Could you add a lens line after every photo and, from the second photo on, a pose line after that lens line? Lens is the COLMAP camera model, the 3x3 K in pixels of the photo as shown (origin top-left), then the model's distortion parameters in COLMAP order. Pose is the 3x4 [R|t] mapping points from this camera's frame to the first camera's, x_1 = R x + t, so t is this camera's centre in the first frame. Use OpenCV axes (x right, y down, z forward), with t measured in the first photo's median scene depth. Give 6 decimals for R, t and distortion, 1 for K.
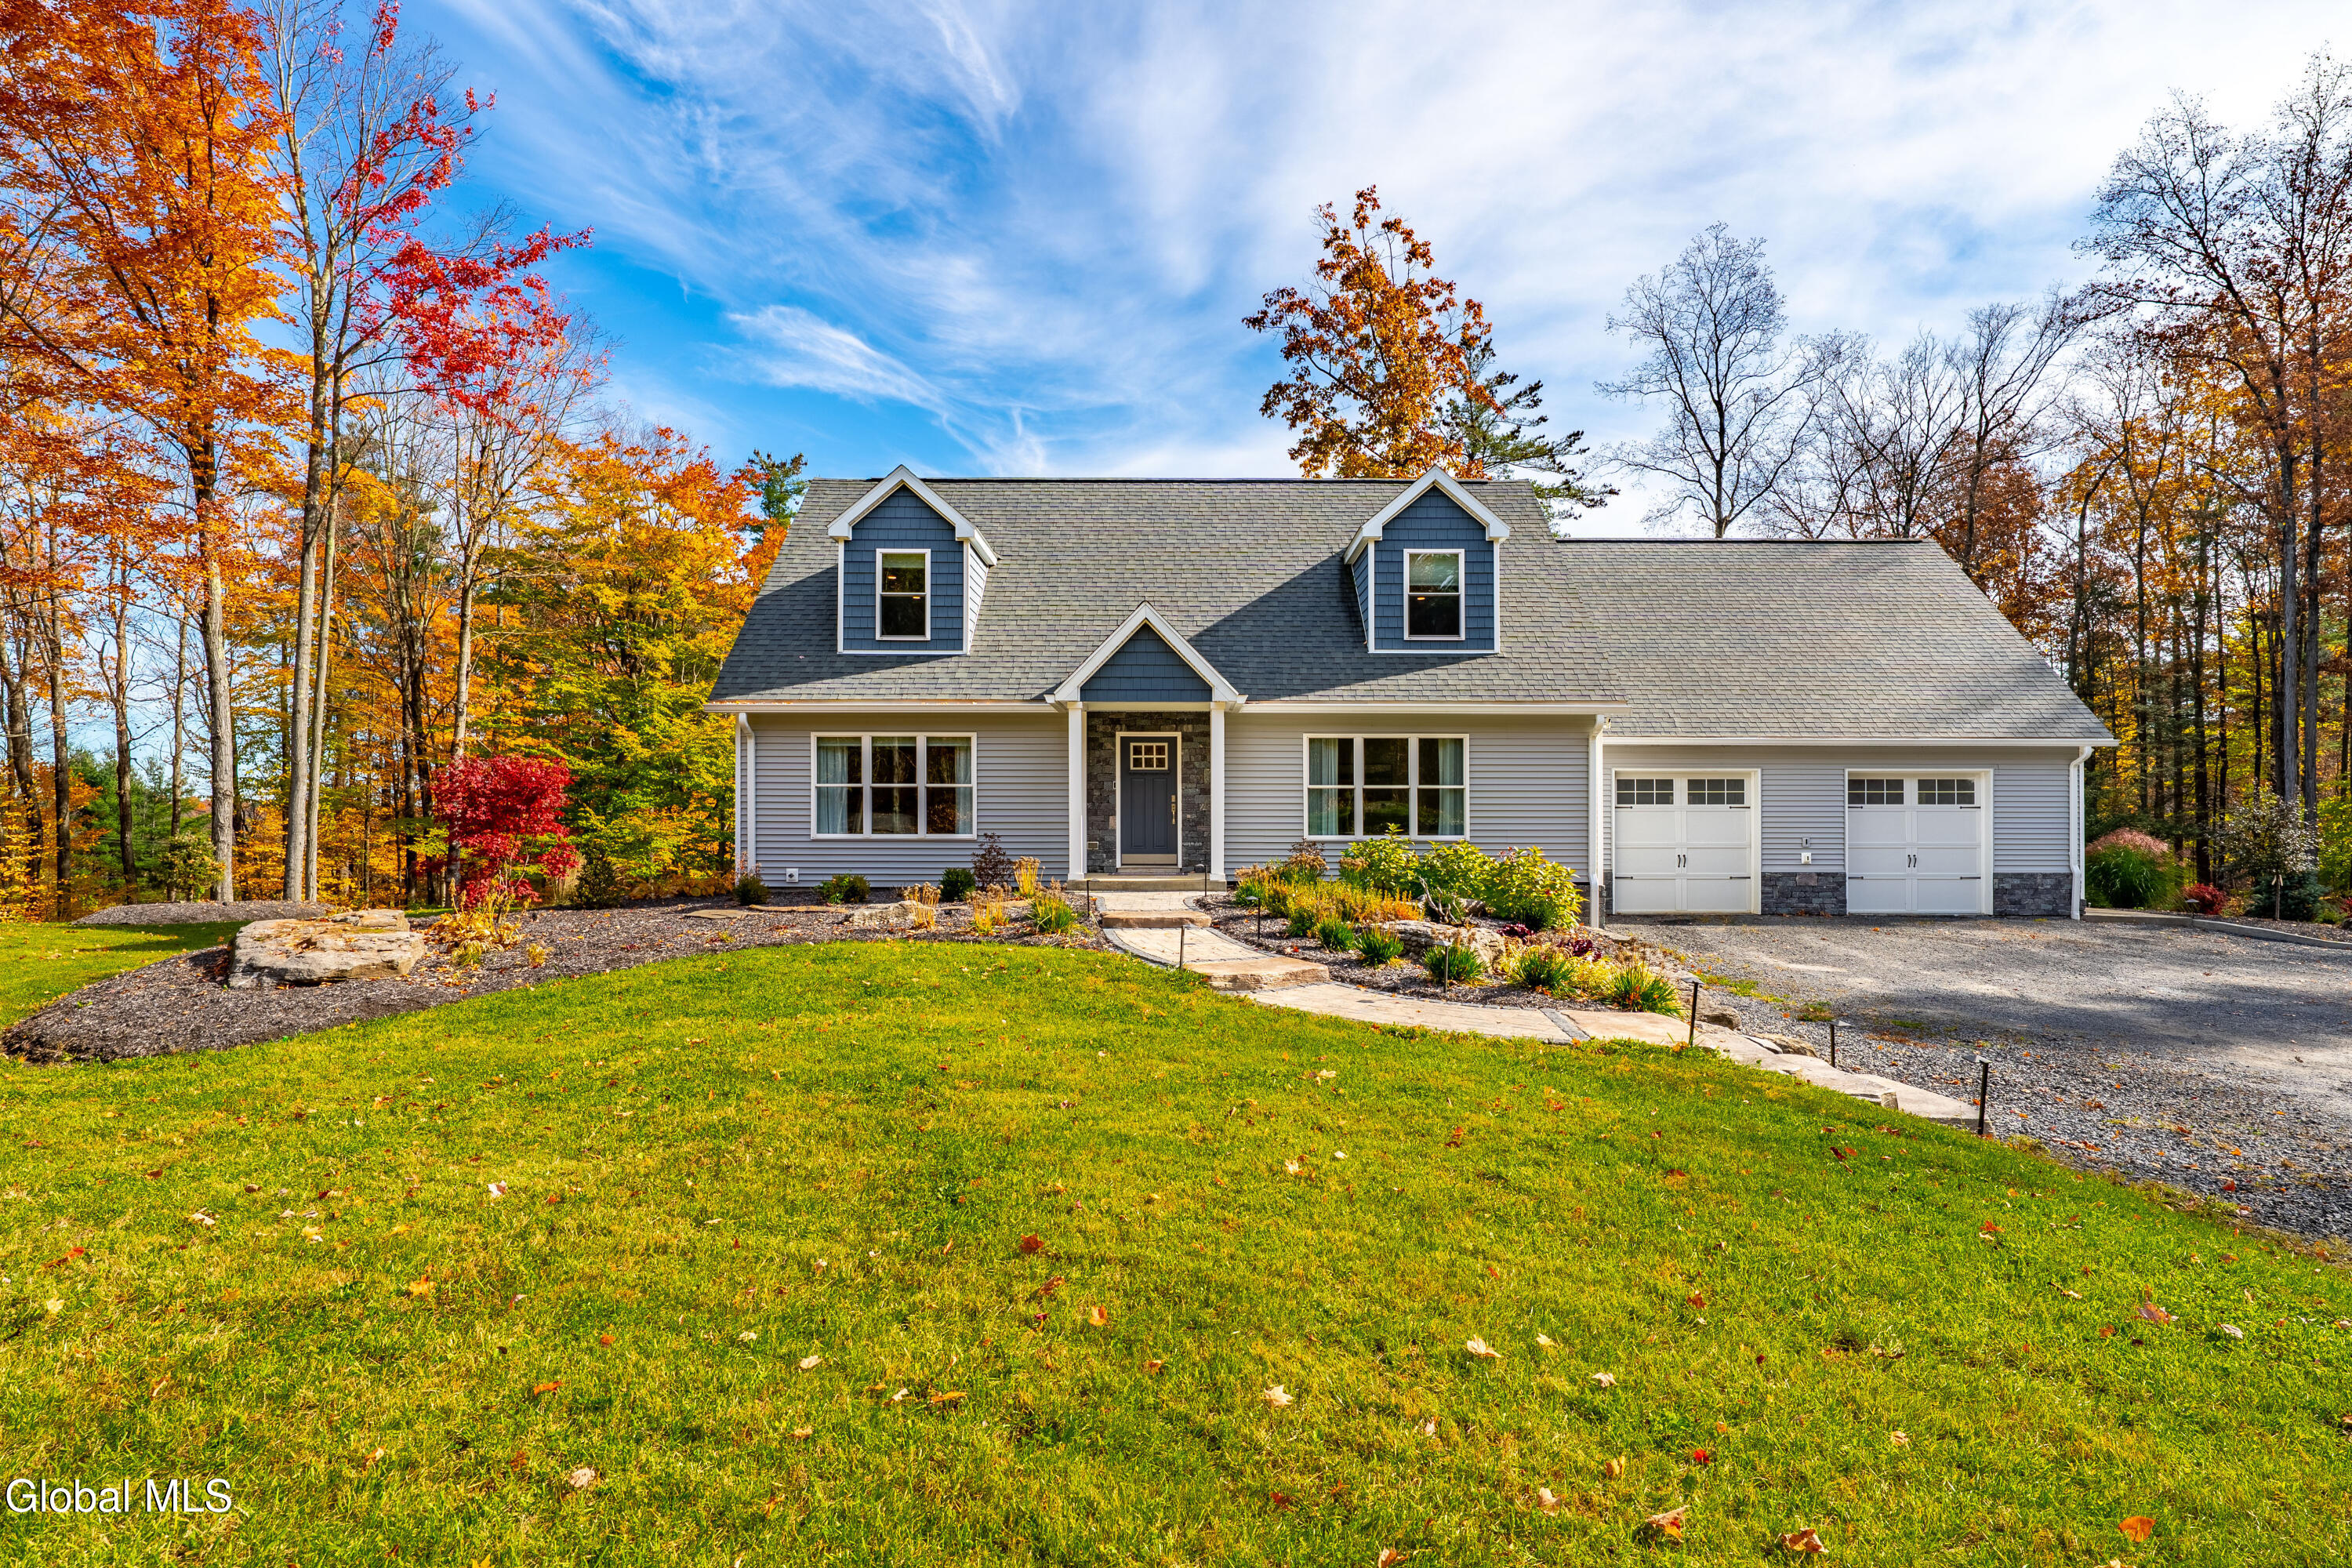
lens RADIAL K [[1096.9, 0, 1171.4], [0, 1096.9, 795.8], [0, 0, 1]] dist [-0.003786, -0.000003]
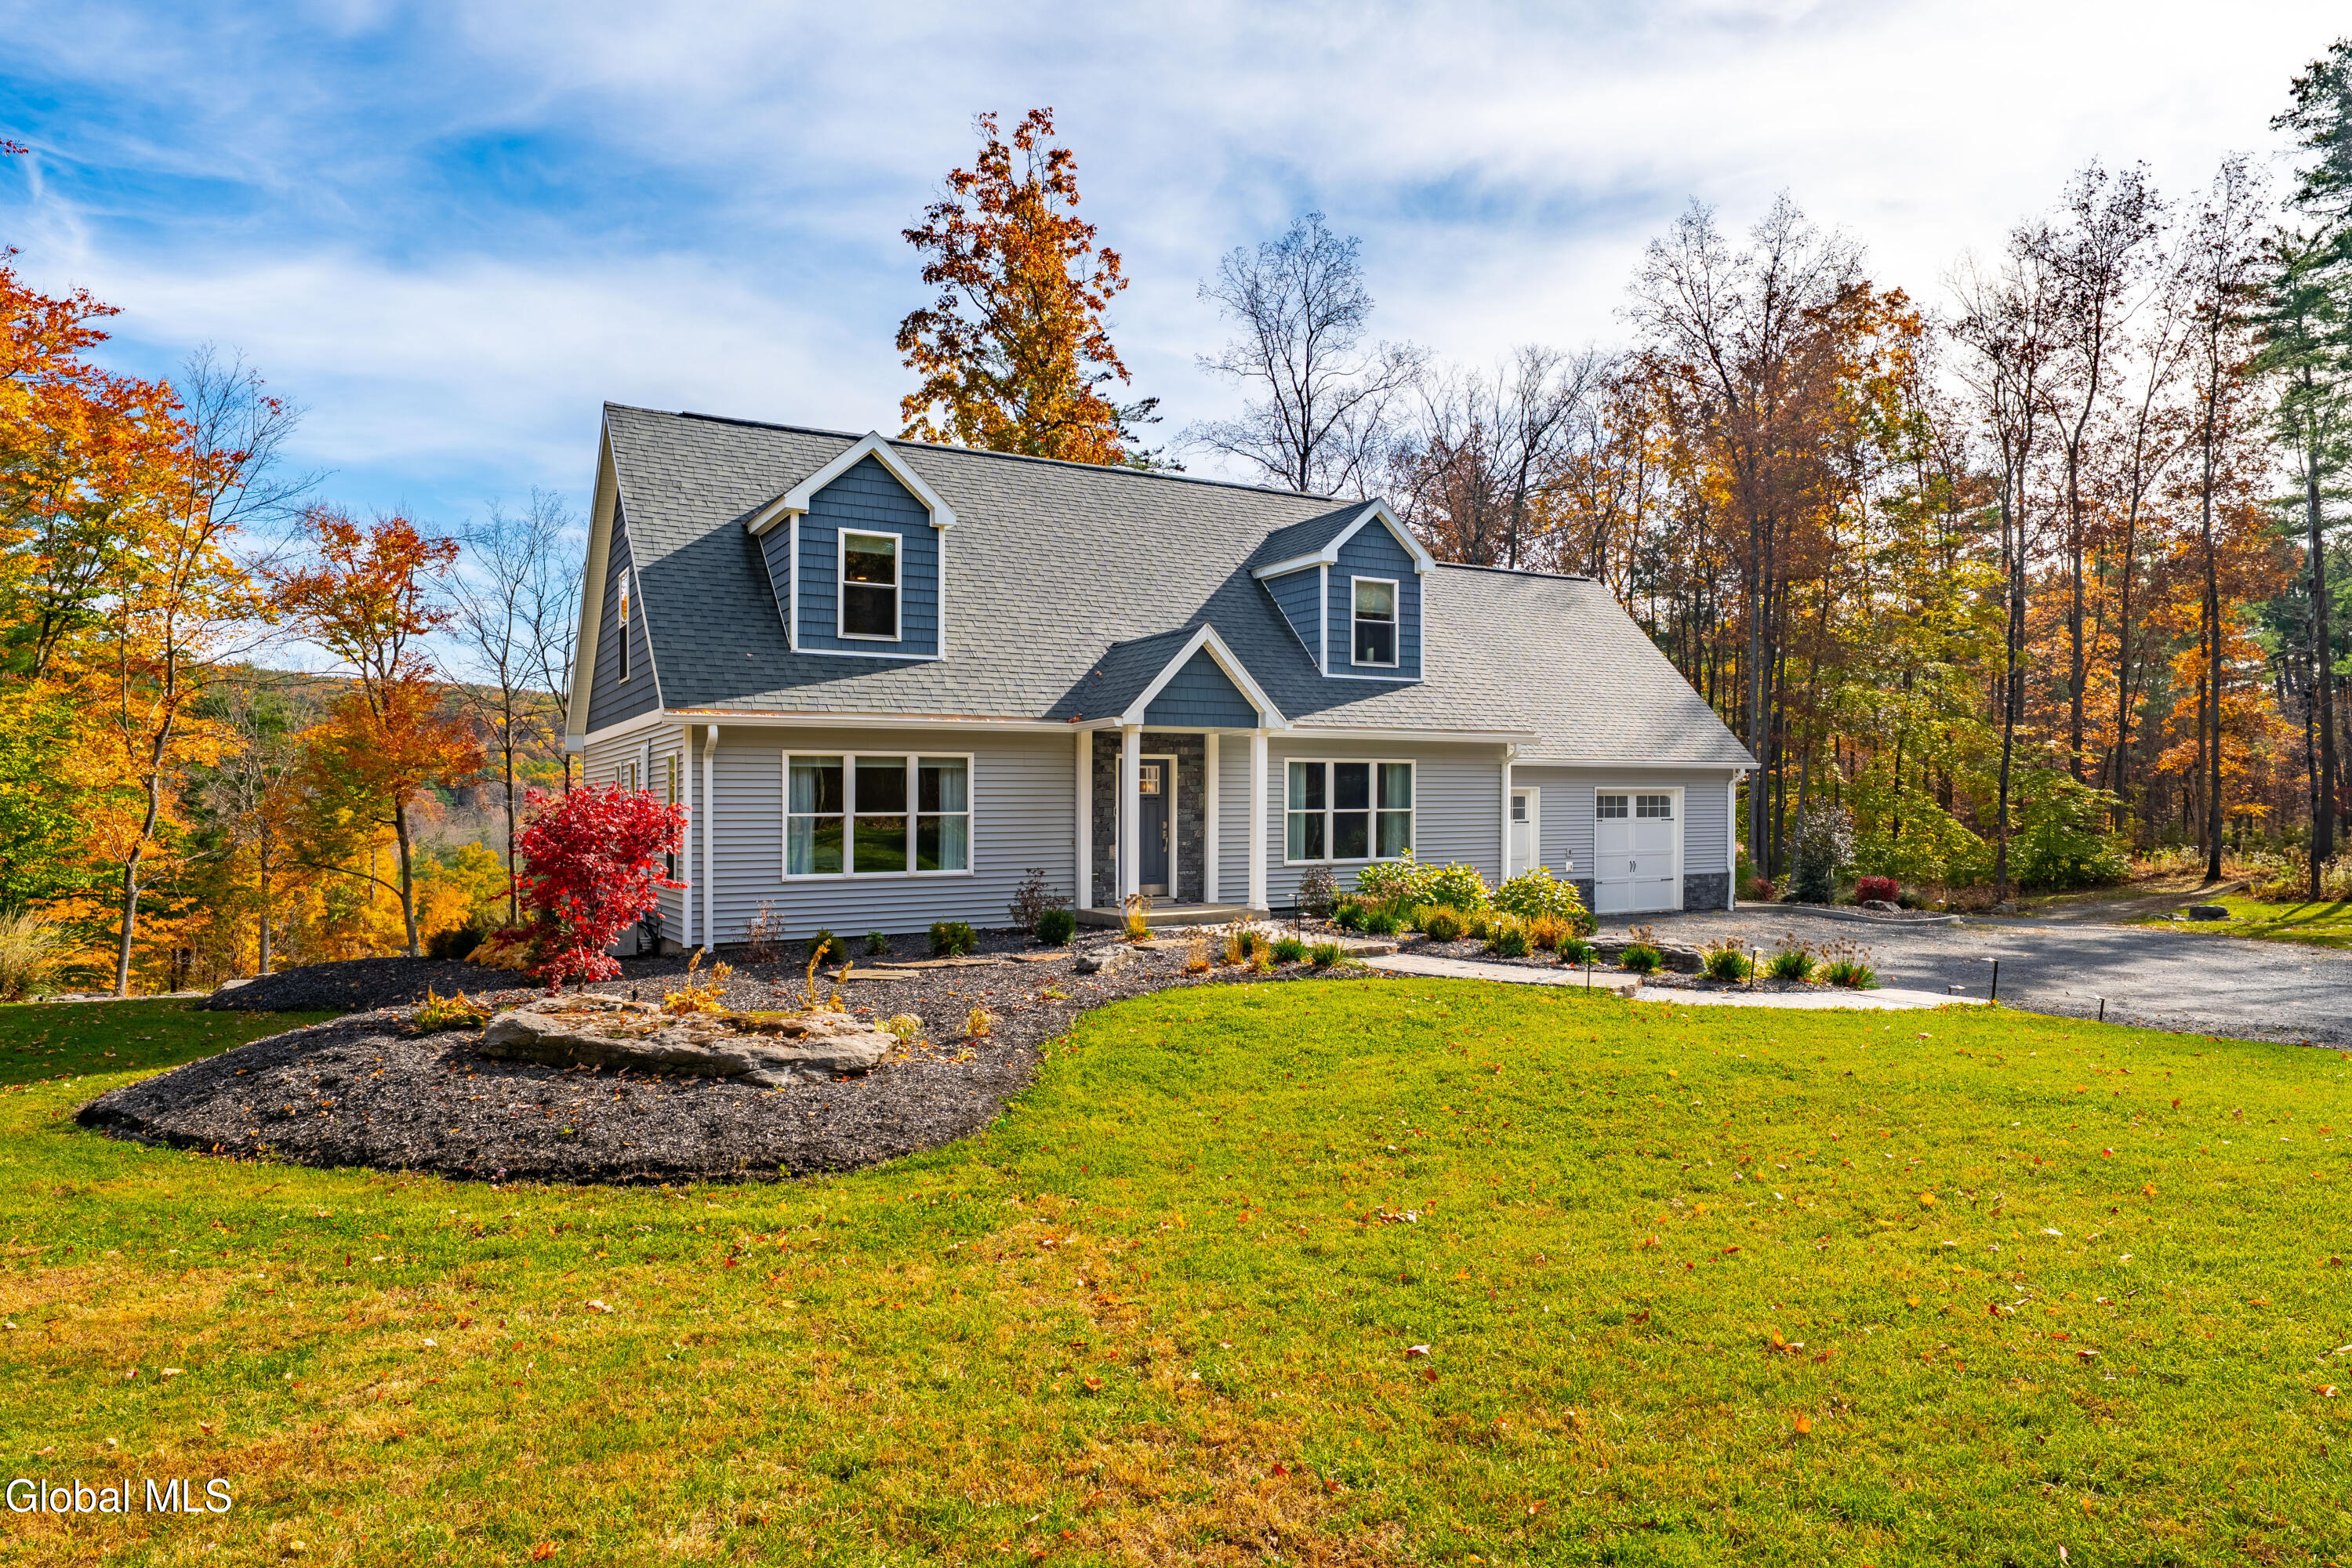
lens RADIAL K [[1454.4, 0, 1176.5], [0, 1454.4, 778.8], [0, 0, 1]] dist [0.003468, 0.002284]
pose [[0.853010, 0.001045, 0.521893, -0.623625], [0.004144, 0.999953, -0.008777, -0.025234], [-0.521878, 0.009649, 0.852966, -0.065051]]
